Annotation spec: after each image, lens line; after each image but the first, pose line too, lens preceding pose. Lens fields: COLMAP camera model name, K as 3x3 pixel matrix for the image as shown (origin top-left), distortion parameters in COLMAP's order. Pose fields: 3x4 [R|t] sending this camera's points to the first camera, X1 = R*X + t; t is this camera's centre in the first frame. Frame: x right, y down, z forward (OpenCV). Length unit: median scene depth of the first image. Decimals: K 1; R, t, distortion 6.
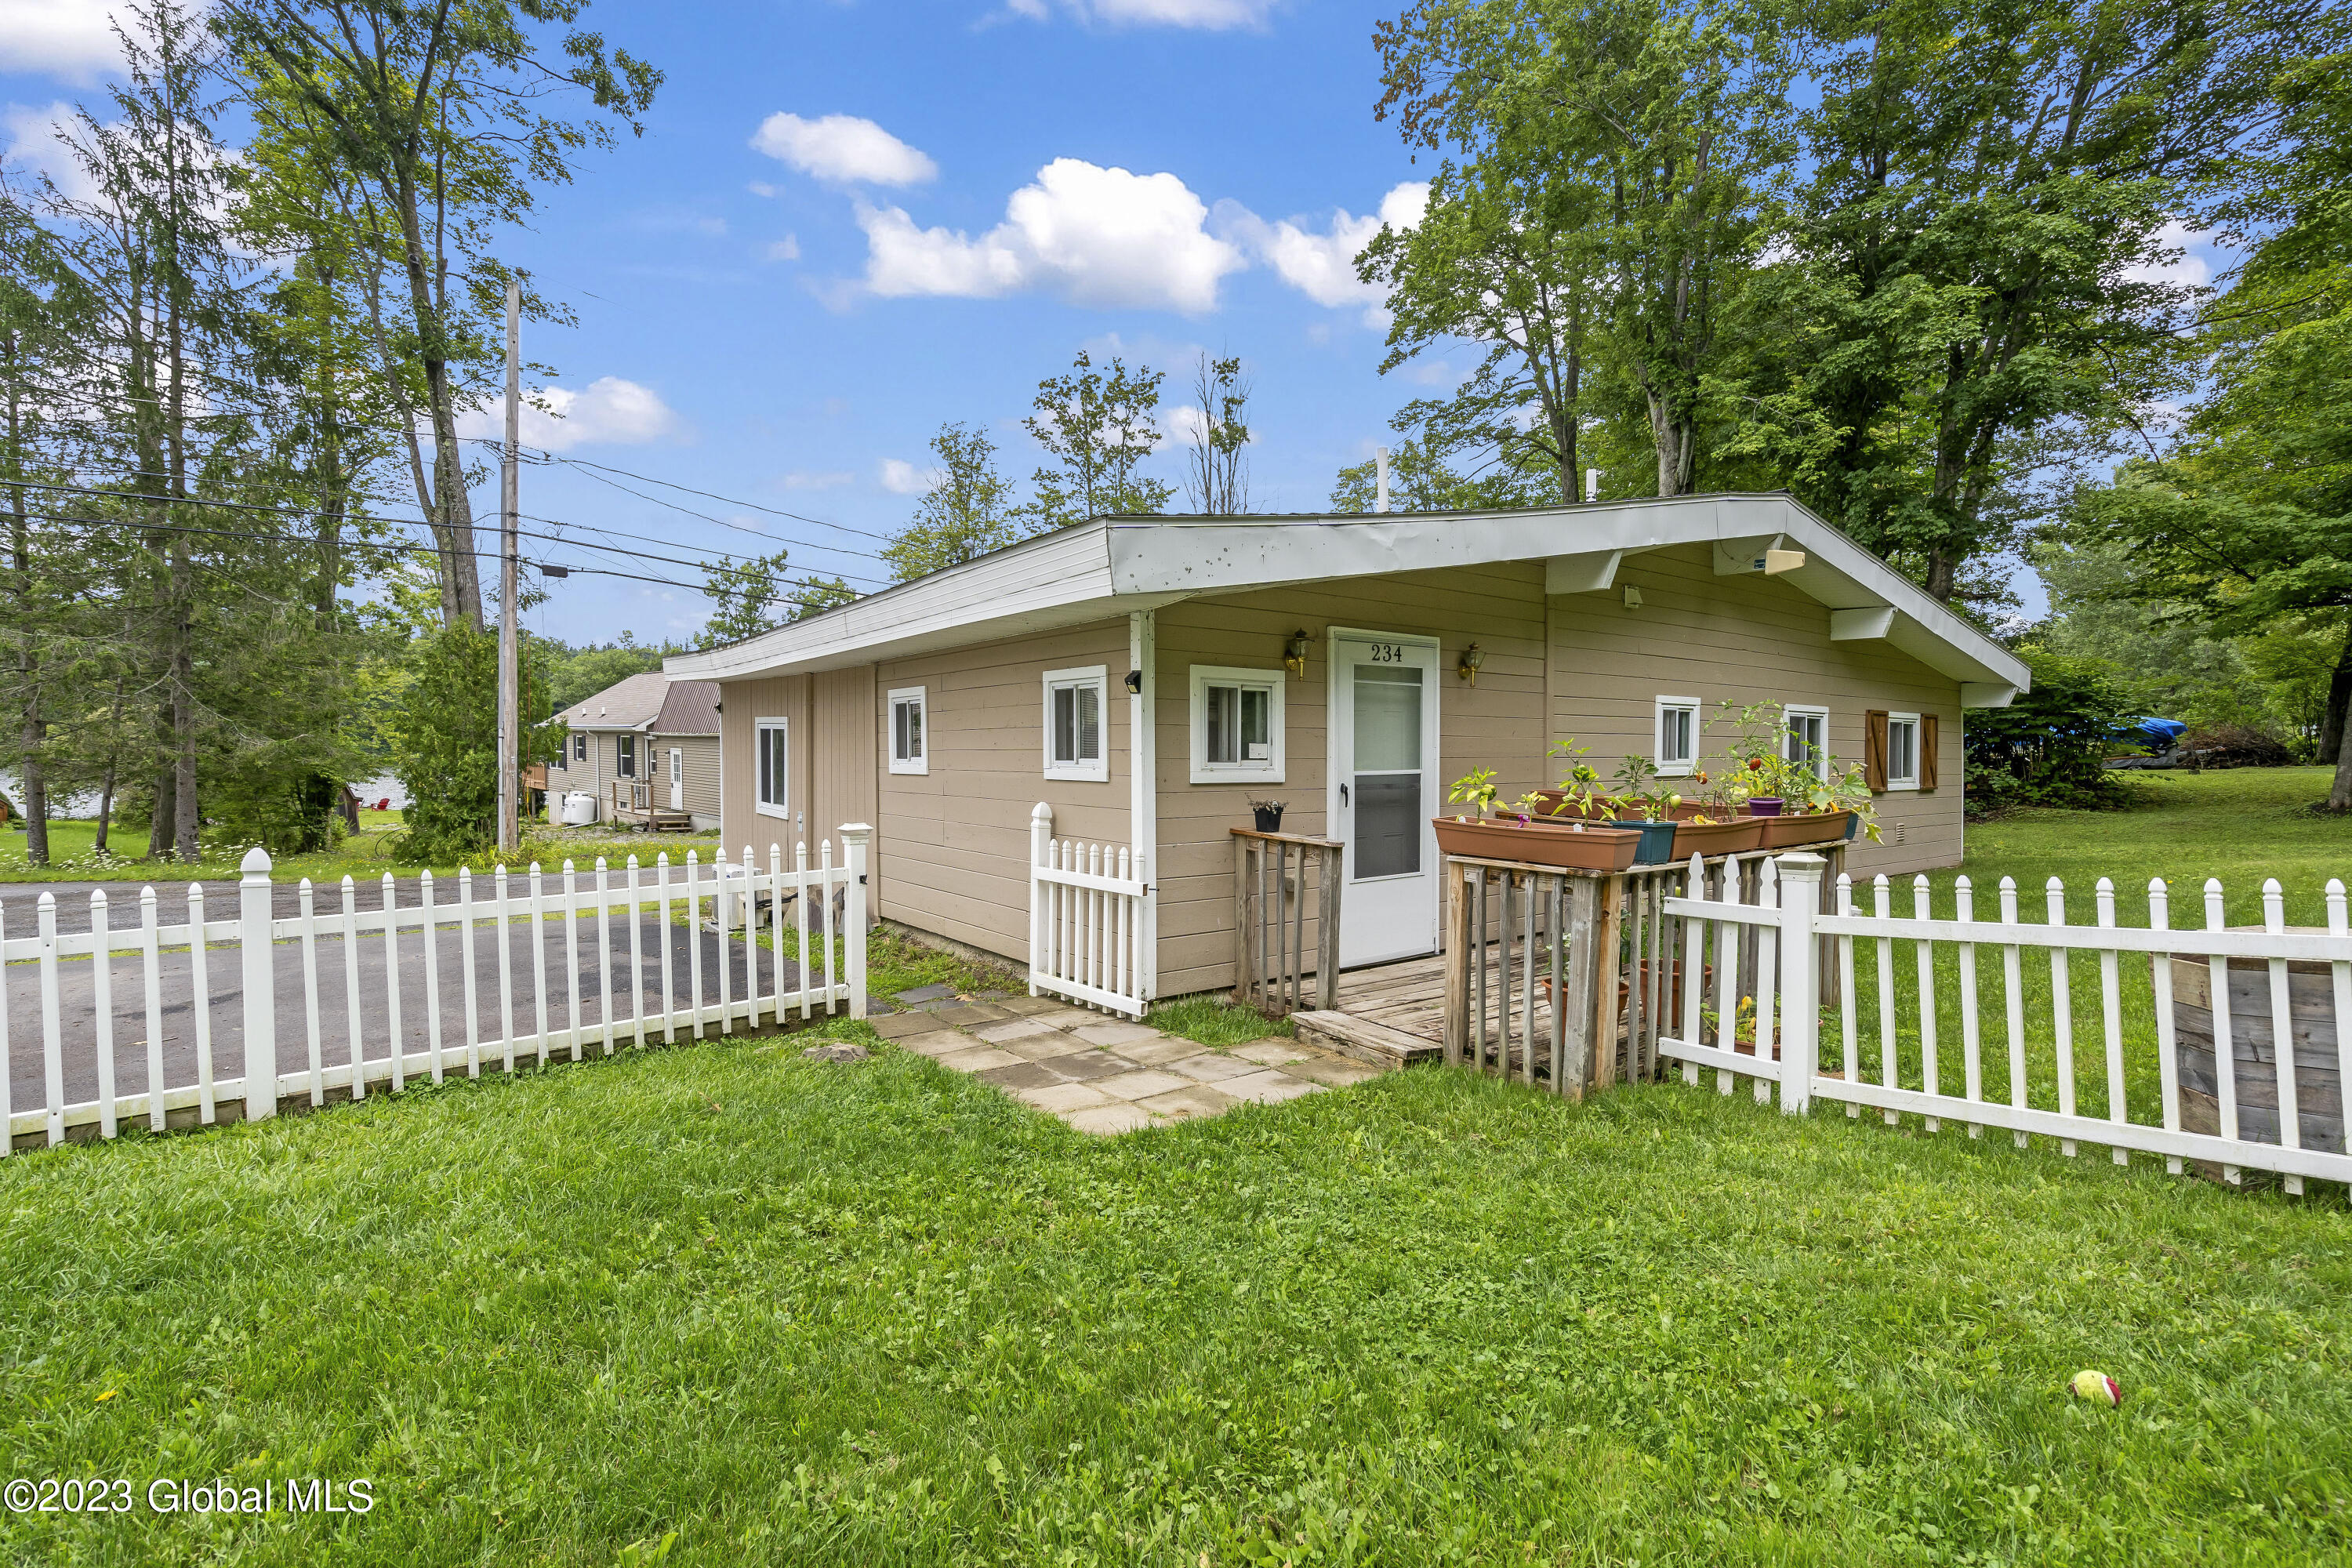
lens RADIAL K [[1061.1, 0, 1182.3], [0, 1061.1, 808.2], [0, 0, 1]] dist [0.000507, 0.000444]
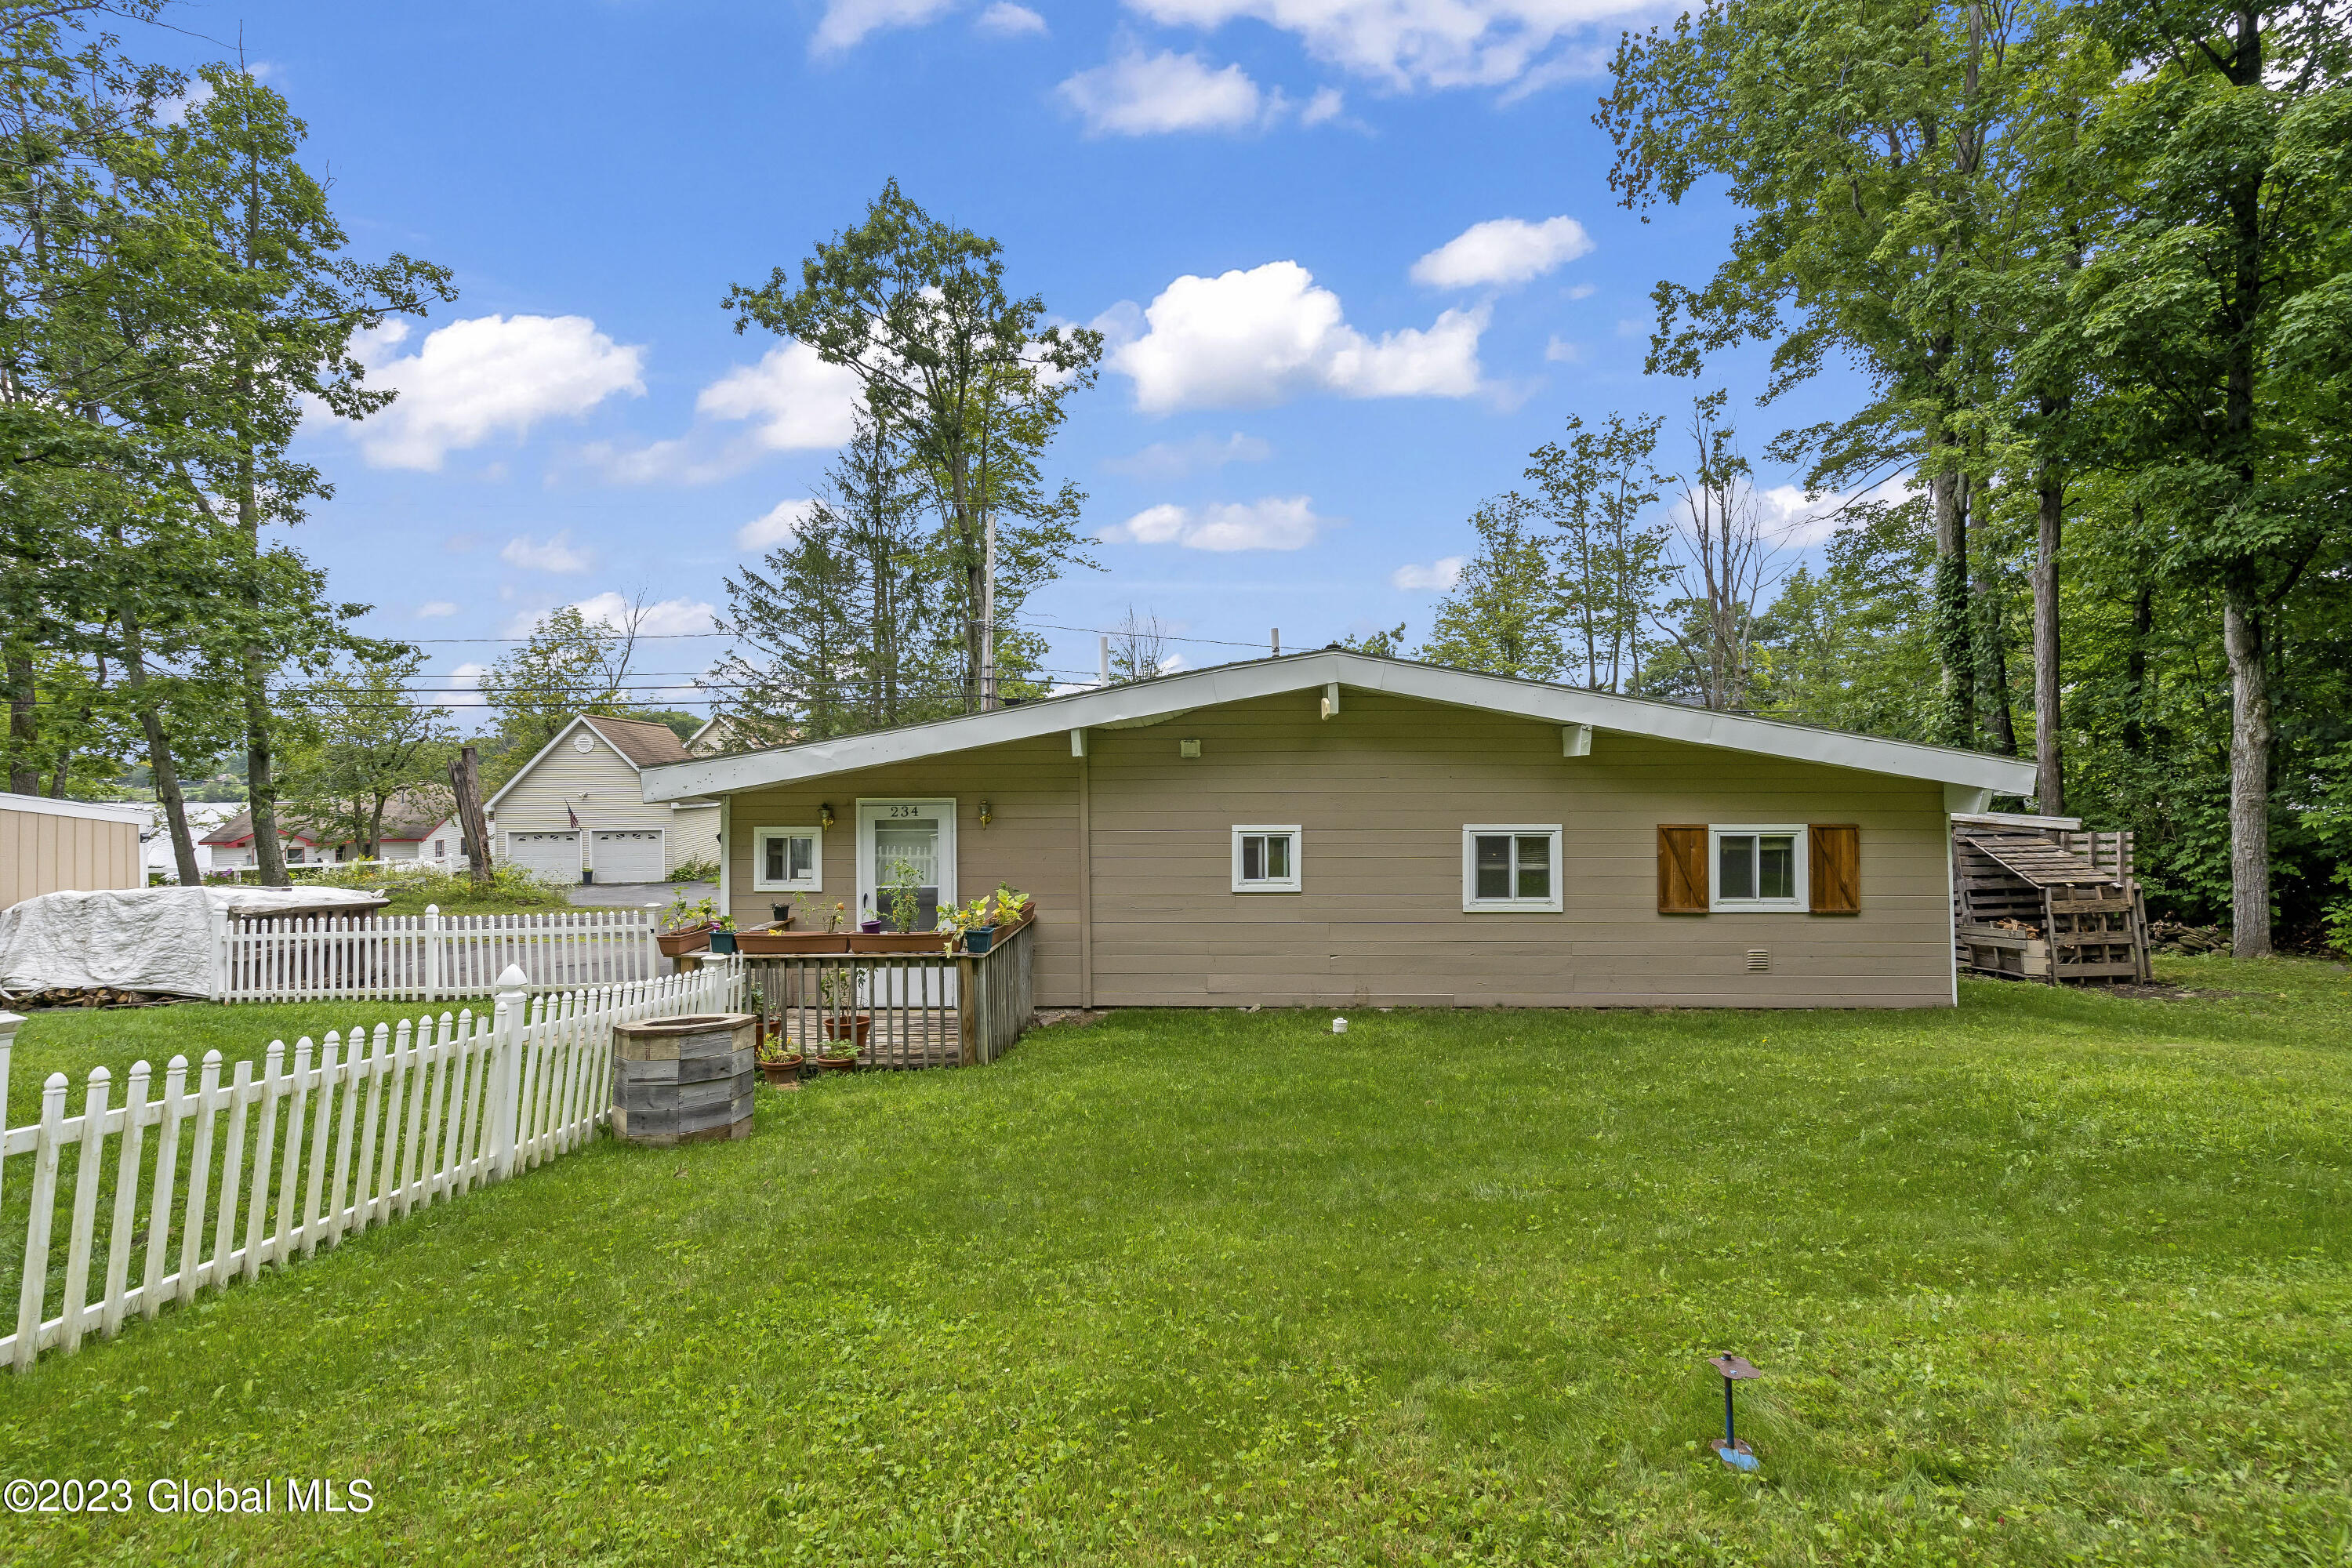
lens RADIAL K [[1061.1, 0, 1182.3], [0, 1061.1, 808.2], [0, 0, 1]] dist [0.000507, 0.000444]
pose [[0.784949, 0.001151, -0.619559, 0.583728], [-0.026192, 0.999166, -0.031327, -0.043554], [0.619006, 0.040817, 0.784325, 0.003927]]
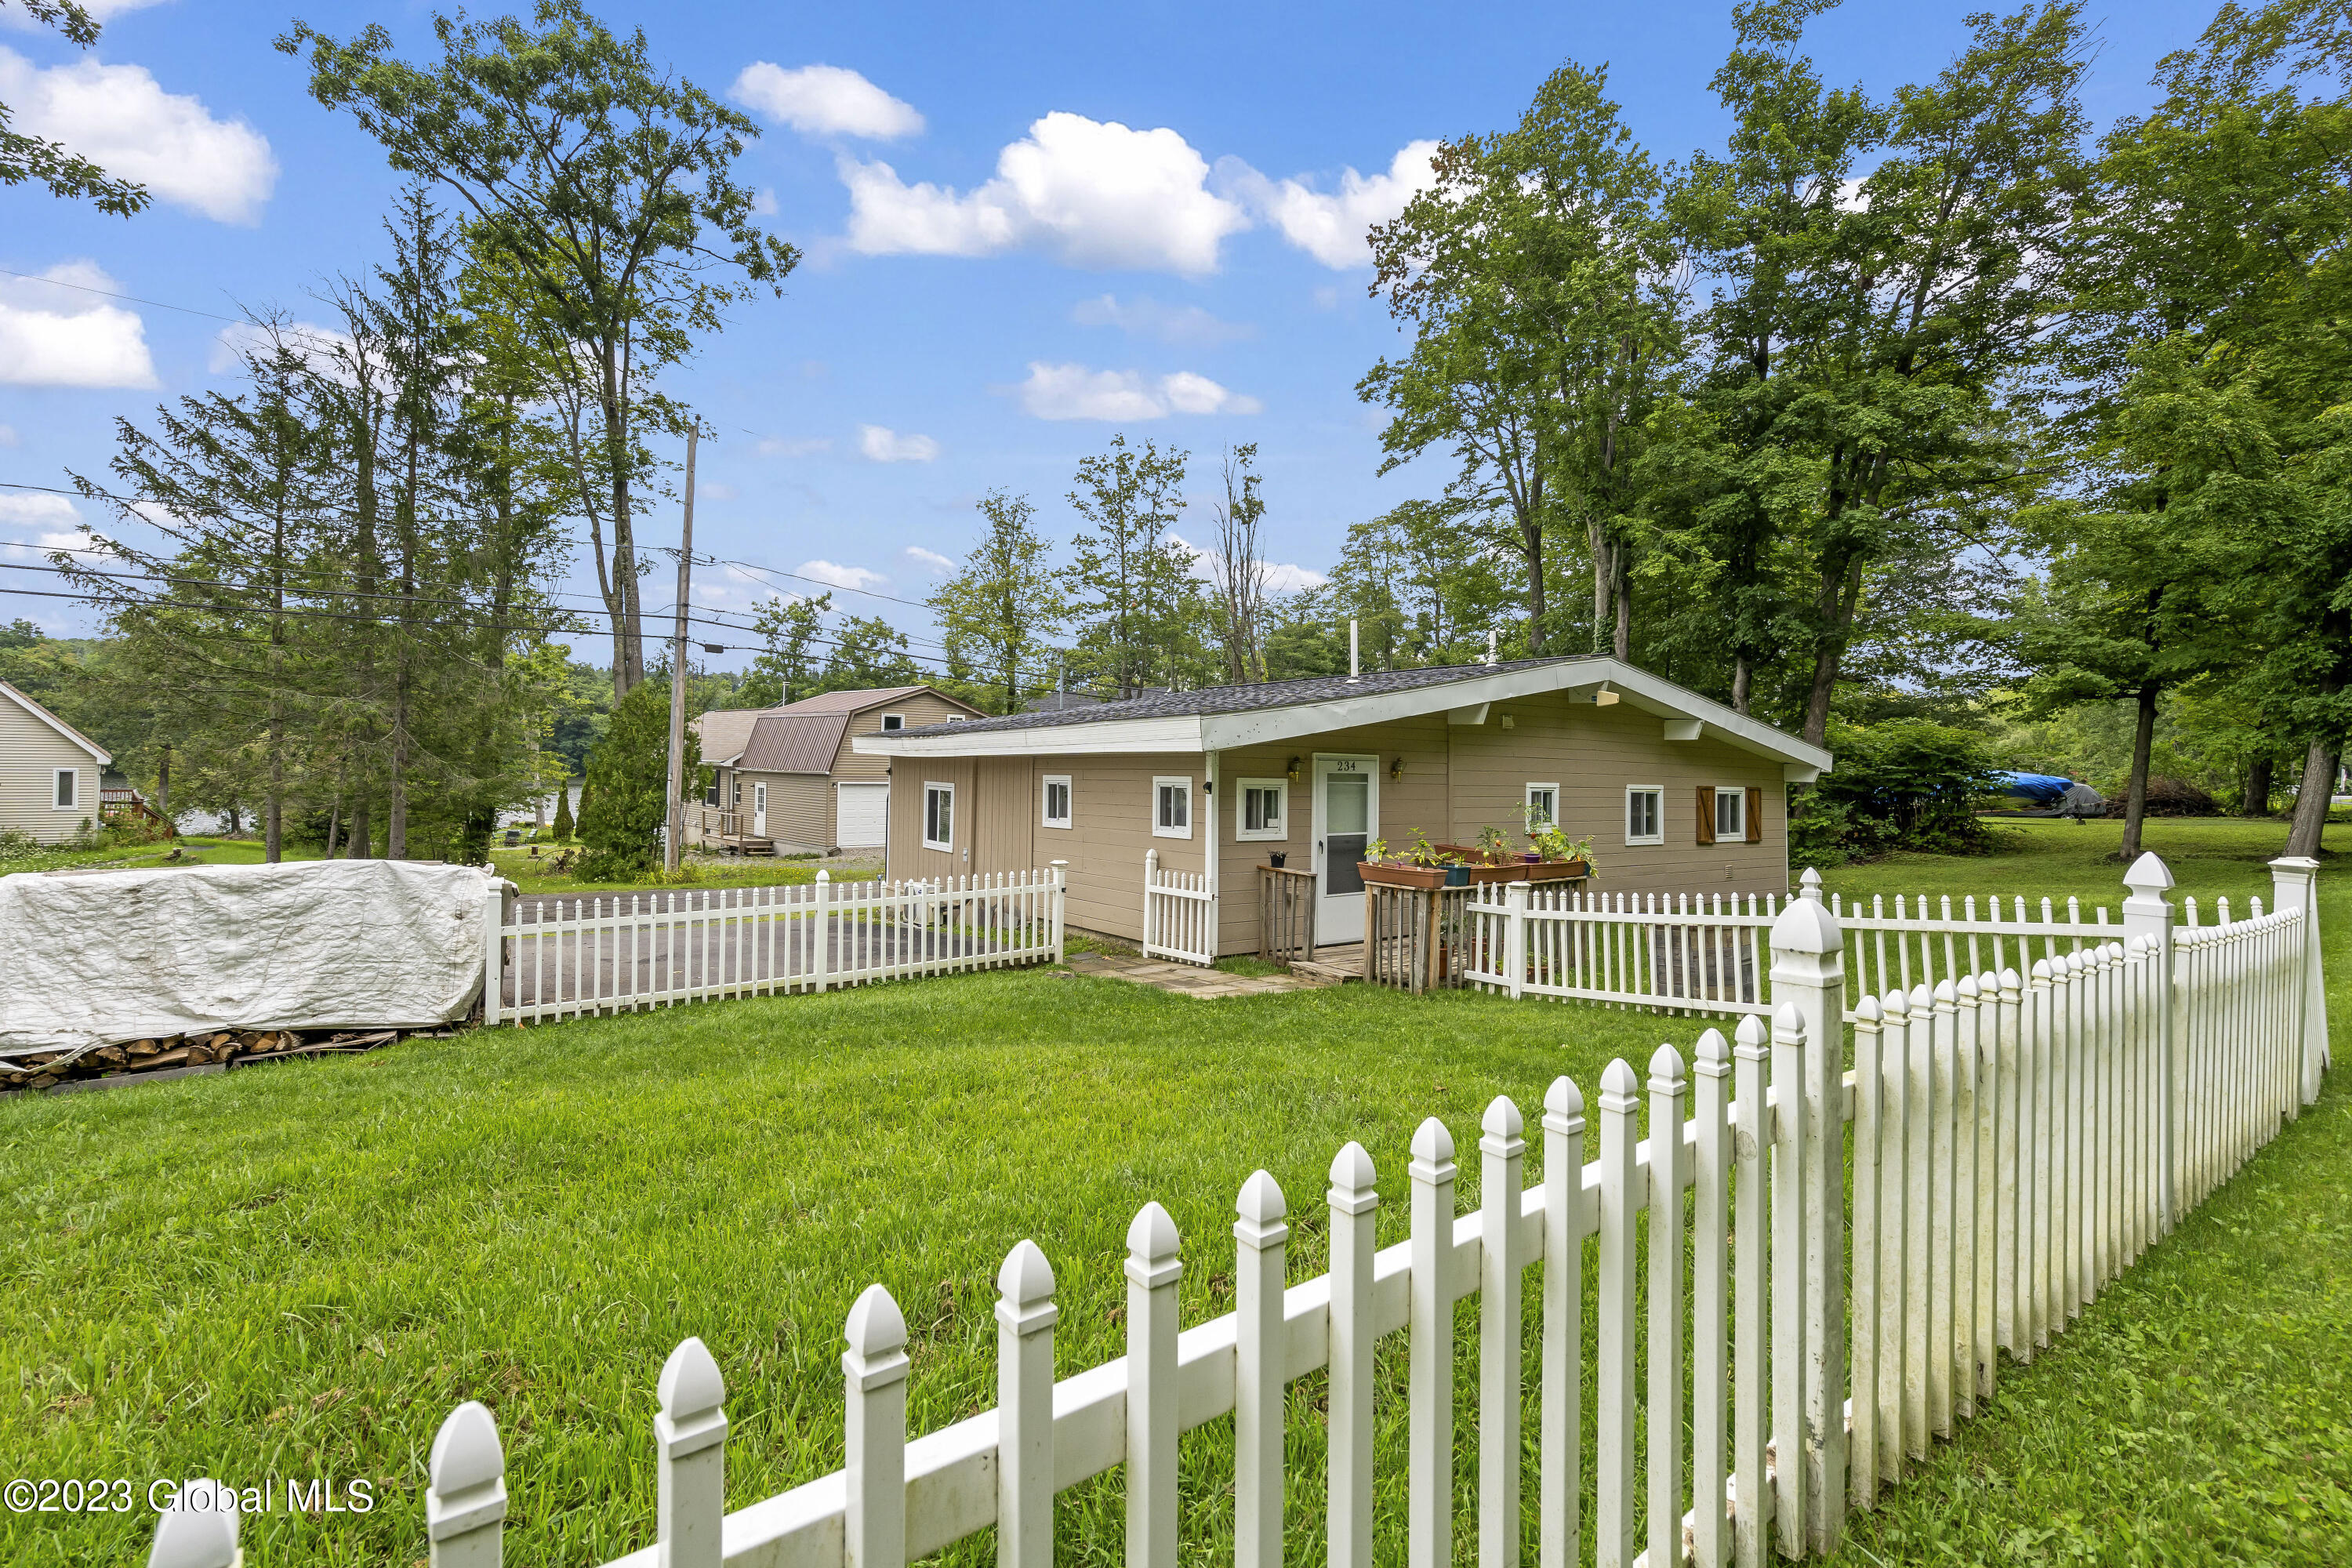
lens RADIAL K [[1076.6, 0, 1176.0], [0, 1076.6, 784.0], [0, 0, 1]] dist [0.001513, 0.000780]
pose [[0.999786, 0.012517, -0.016498, -0.023123], [-0.013289, 0.998780, -0.047550, -0.010857], [0.015883, 0.047759, 0.998733, -0.303996]]
